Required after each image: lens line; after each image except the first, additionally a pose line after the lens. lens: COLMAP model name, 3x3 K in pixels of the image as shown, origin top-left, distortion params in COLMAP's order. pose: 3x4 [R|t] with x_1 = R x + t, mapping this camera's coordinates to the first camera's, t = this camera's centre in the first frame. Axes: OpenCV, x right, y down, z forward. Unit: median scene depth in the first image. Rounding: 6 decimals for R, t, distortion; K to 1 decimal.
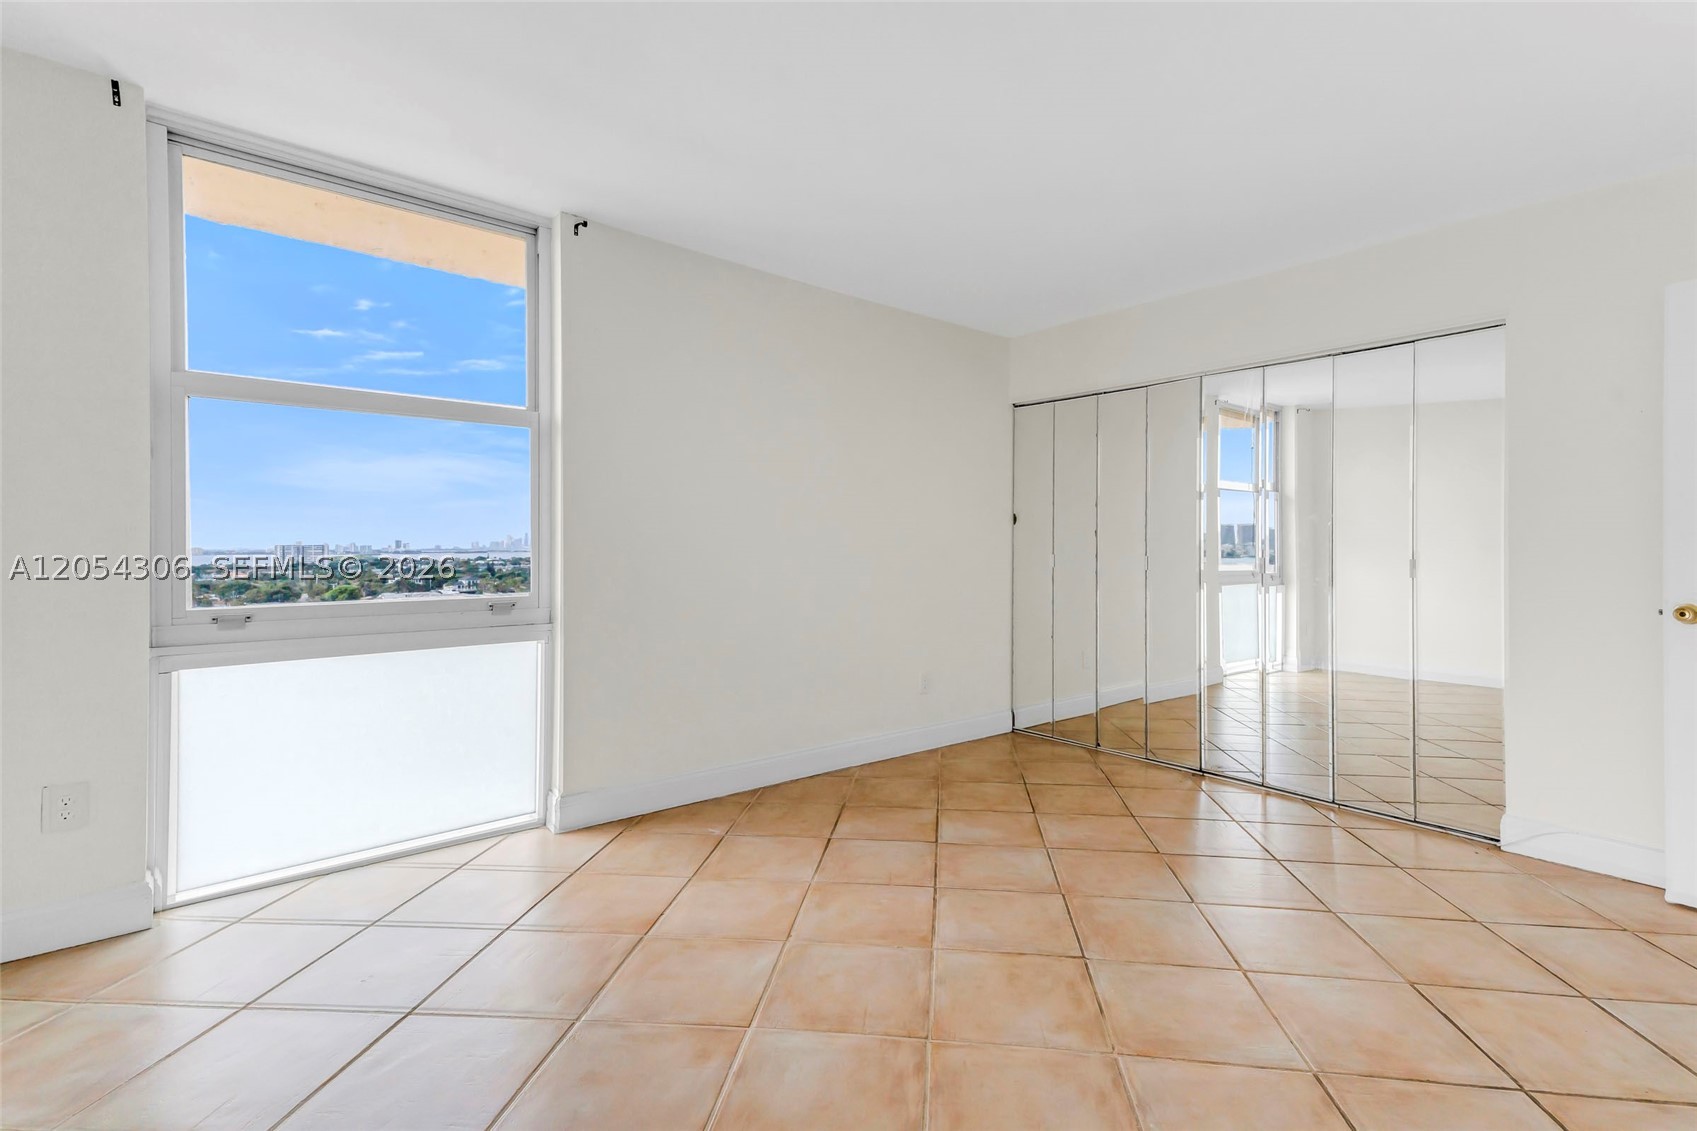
lens RADIAL K [[759.1, 0, 879.7], [0, 759.1, 549.5], [0, 0, 1]] dist [0.037276, -0.003210]
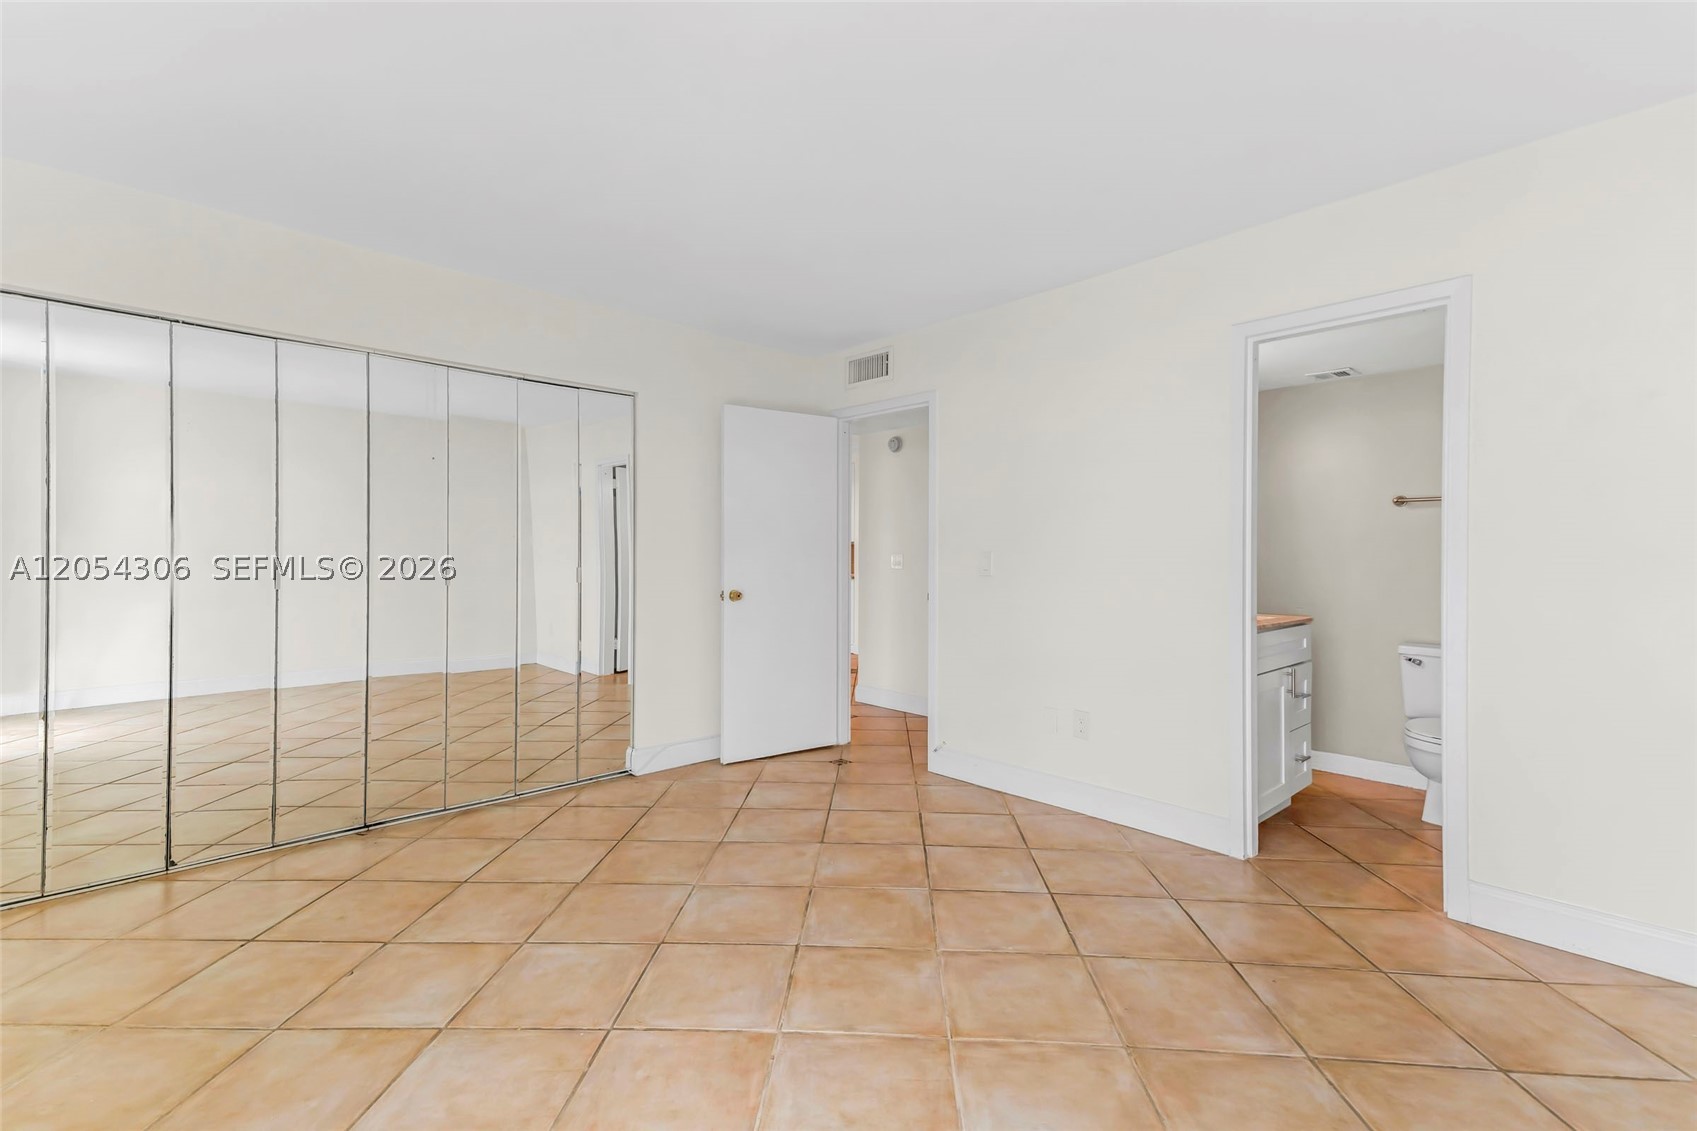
lens RADIAL K [[759.1, 0, 836.3], [0, 759.1, 556.5], [0, 0, 1]] dist [0.037276, -0.003210]
pose [[-0.027687, 0.008153, 0.999583, -0.546179], [-0.003680, 0.999959, -0.008258, 0.010041], [-0.999610, -0.003907, -0.027656, 0.690845]]
